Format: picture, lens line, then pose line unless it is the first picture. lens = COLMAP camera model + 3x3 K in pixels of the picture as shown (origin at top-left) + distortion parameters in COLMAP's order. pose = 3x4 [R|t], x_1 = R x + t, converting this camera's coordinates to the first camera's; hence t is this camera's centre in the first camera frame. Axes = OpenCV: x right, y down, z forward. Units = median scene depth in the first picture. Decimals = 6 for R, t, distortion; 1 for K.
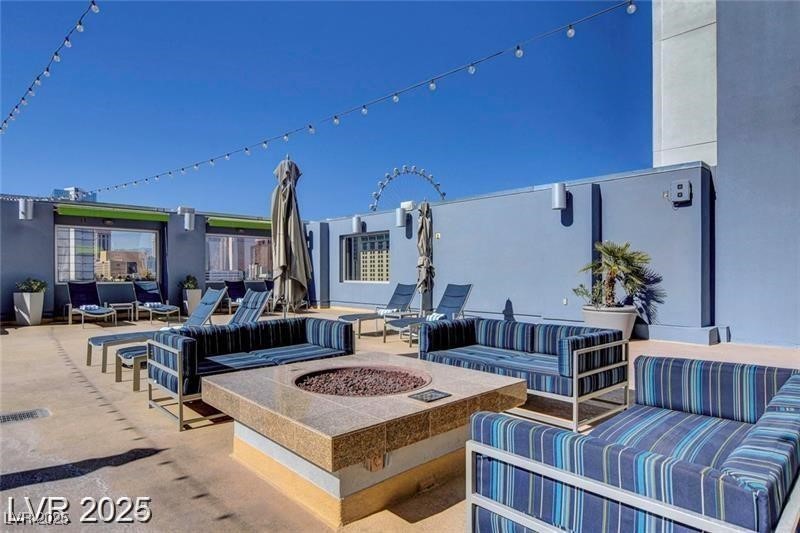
lens RADIAL K [[461.7, 0, 400.0], [0, 461.7, 266.5], [0, 0, 1]] dist [0.000050, 0.000105]
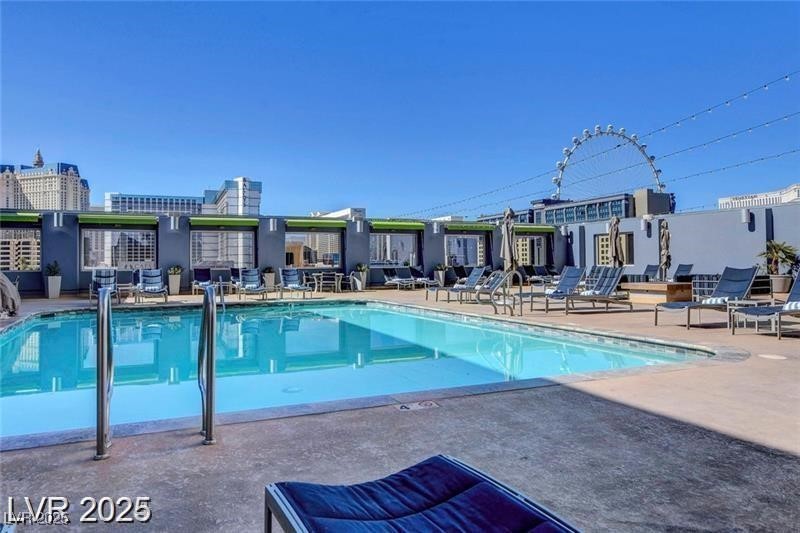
lens RADIAL K [[571.0, 0, 399.0], [0, 571.0, 247.2], [0, 0, 1]] dist [-0.002165, 0.000943]
pose [[0.947756, -0.016294, -0.318579, -0.228408], [0.011984, 0.999808, -0.015483, -0.009144], [0.318771, 0.010856, 0.947770, -1.520168]]
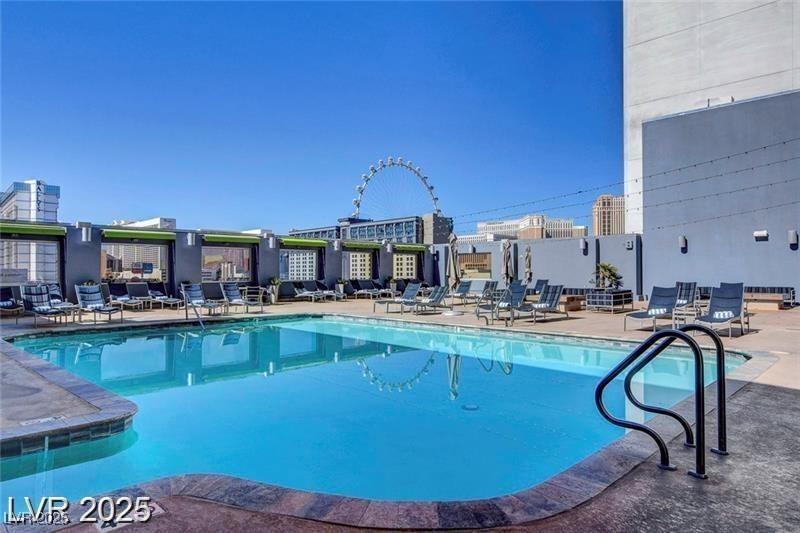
lens RADIAL K [[508.4, 0, 400.0], [0, 508.4, 266.5], [0, 0, 1]] dist [-0.003457, 0.000839]
pose [[0.999177, -0.000691, 0.040568, -0.705690], [0.000585, 0.999996, 0.002635, -0.036673], [-0.040569, -0.002609, 0.999173, -1.593817]]
